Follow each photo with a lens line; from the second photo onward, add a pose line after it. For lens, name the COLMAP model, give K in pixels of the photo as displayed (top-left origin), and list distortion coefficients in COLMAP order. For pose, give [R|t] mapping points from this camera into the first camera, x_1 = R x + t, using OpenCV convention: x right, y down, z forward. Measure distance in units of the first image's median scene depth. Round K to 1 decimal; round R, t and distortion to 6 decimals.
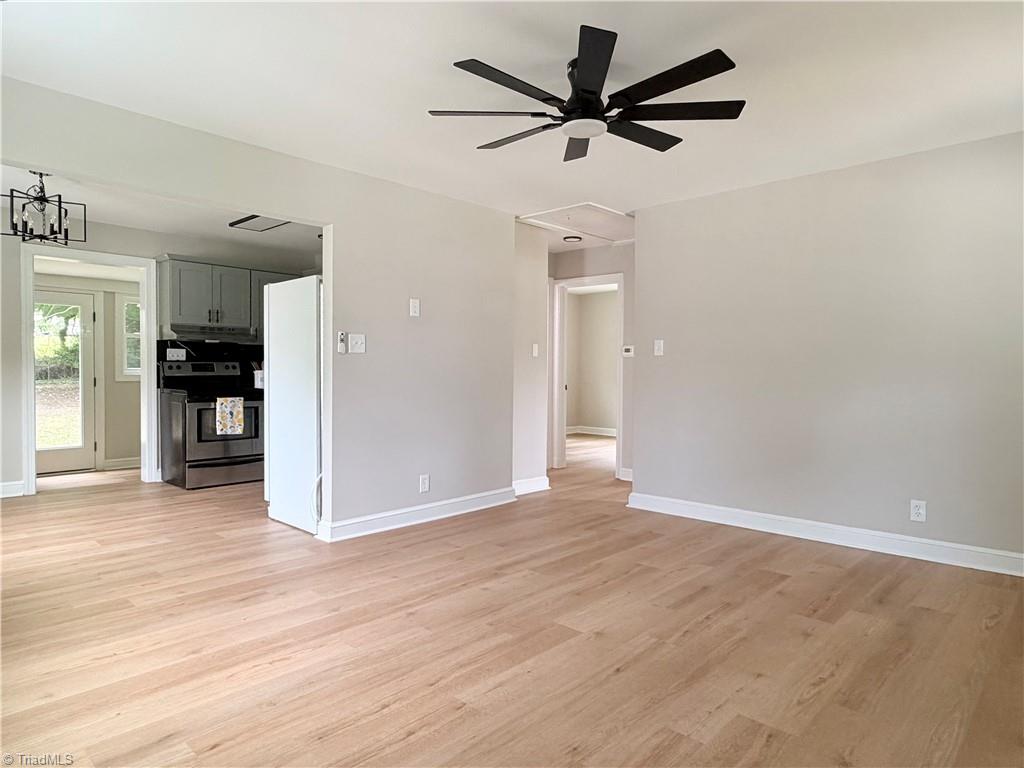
lens RADIAL K [[626.2, 0, 512.0], [0, 626.2, 384.0], [0, 0, 1]] dist [-0.002195, 0.002723]
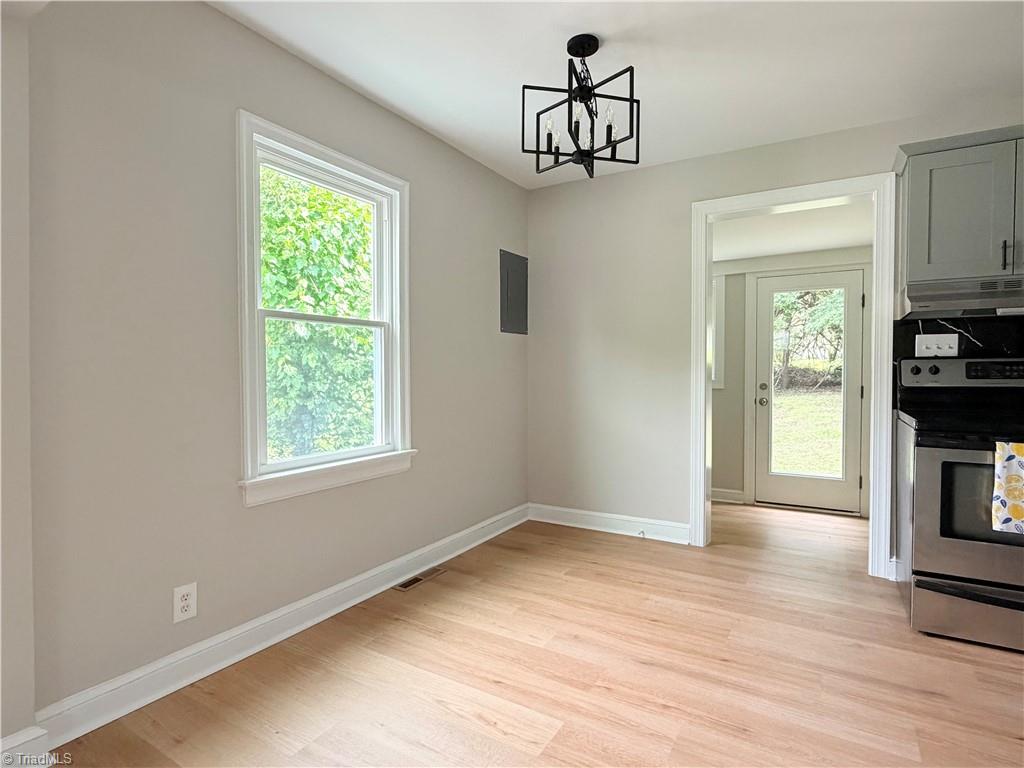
lens RADIAL K [[540.6, 0, 512.0], [0, 540.6, 384.0], [0, 0, 1]] dist [-0.000785, -0.001277]
pose [[0.204691, 0.016909, -0.978681, -0.208993], [-0.018847, 0.999734, 0.013331, -0.017493], [0.978645, 0.015716, 0.204955, 0.689281]]
